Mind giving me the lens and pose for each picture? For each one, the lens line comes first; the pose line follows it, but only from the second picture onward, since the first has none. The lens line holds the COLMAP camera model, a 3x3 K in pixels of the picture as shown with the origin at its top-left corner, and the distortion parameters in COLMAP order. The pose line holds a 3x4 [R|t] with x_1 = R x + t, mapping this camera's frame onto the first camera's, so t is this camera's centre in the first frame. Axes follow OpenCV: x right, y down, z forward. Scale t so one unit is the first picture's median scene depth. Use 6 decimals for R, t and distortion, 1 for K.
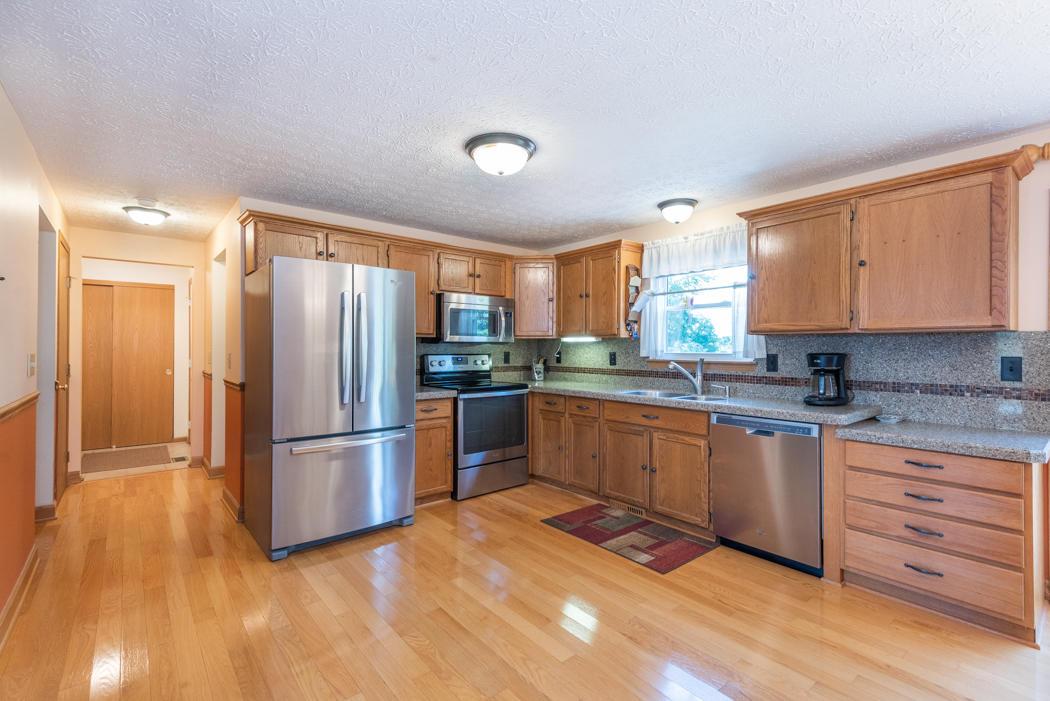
lens RADIAL K [[473.6, 0, 523.4], [0, 473.6, 345.1], [0, 0, 1]] dist [0.009050, 0.000043]
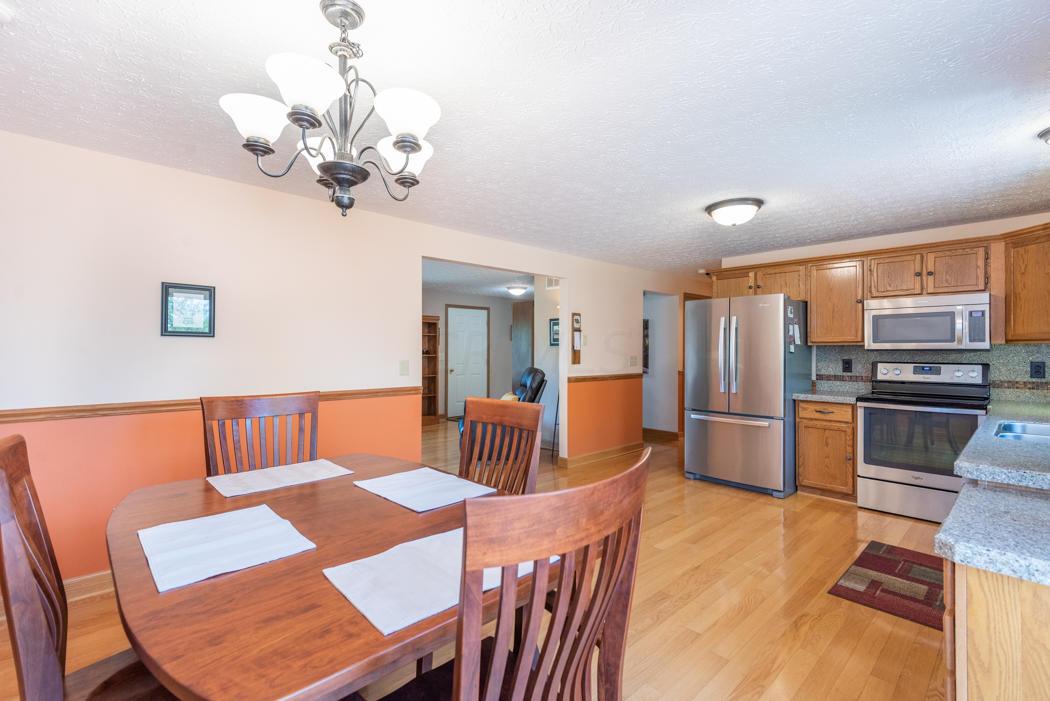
lens RADIAL K [[473.6, 0, 516.1], [0, 473.6, 348.1], [0, 0, 1]] dist [0.009050, 0.000043]
pose [[0.059680, -0.004337, -0.998208, 1.202148], [0.007043, 0.999967, -0.003923, -0.017235], [0.998193, -0.006797, 0.059708, 0.302031]]
